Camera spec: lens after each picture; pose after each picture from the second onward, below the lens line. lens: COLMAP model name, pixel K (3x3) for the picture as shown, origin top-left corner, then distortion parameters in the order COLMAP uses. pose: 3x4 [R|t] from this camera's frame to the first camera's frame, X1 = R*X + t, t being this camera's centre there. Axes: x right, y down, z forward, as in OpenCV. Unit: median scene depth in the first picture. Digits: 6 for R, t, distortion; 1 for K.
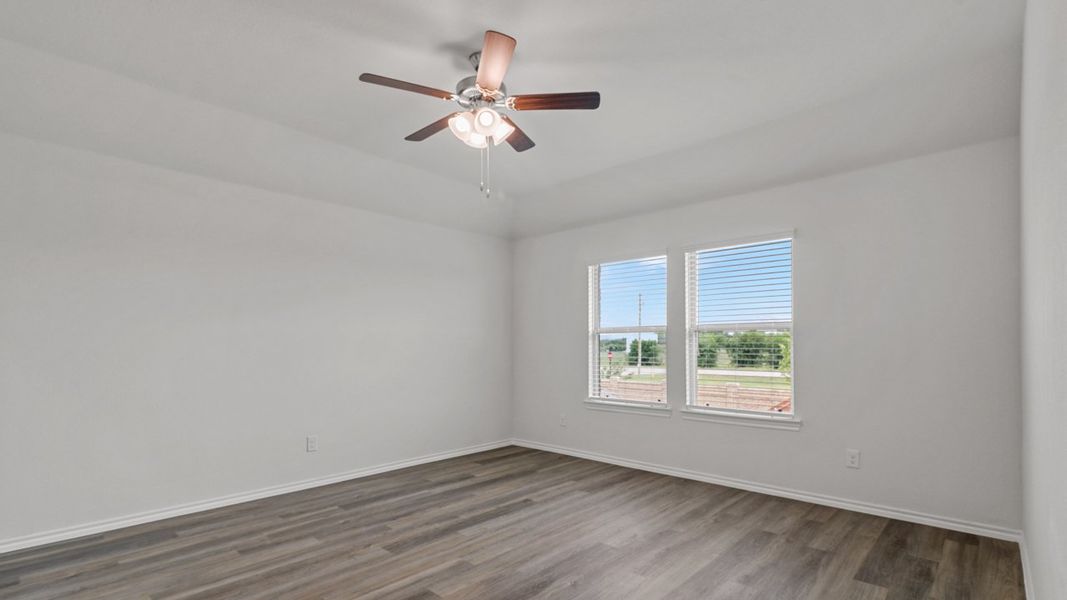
lens RADIAL K [[497.3, 0, 533.3], [0, 497.3, 342.4], [0, 0, 1]] dist [0.000681, -0.000051]
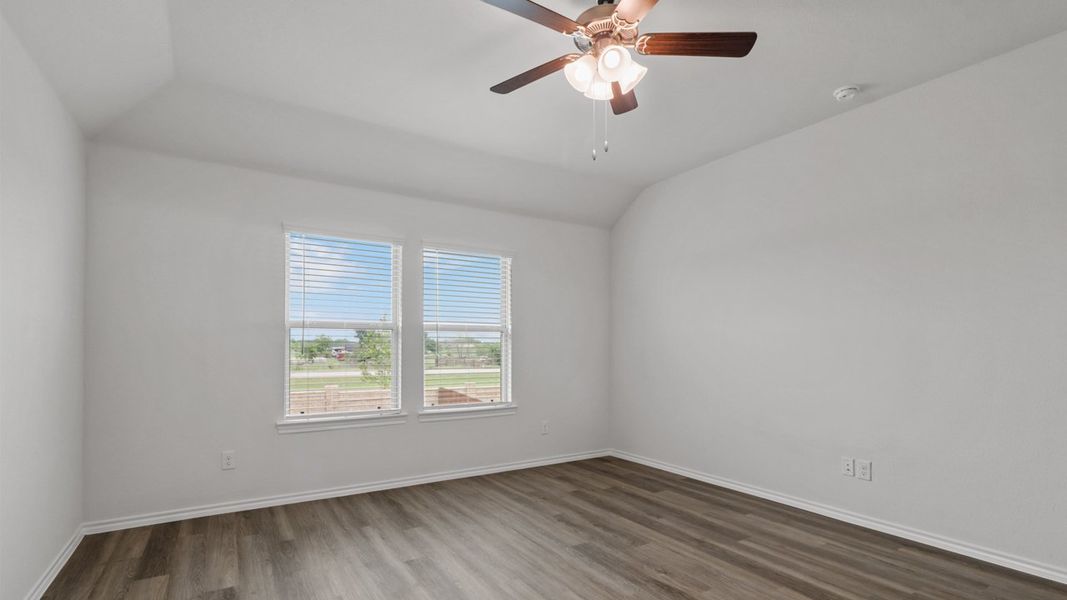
lens RADIAL K [[491.7, 0, 526.1], [0, 491.7, 337.7], [0, 0, 1]] dist [0.026072, 0.000082]
pose [[0.256817, 0.021117, 0.966229, -0.589979], [-0.009692, 0.999767, -0.019274, 0.008788], [-0.966411, -0.004414, 0.256962, 0.590307]]
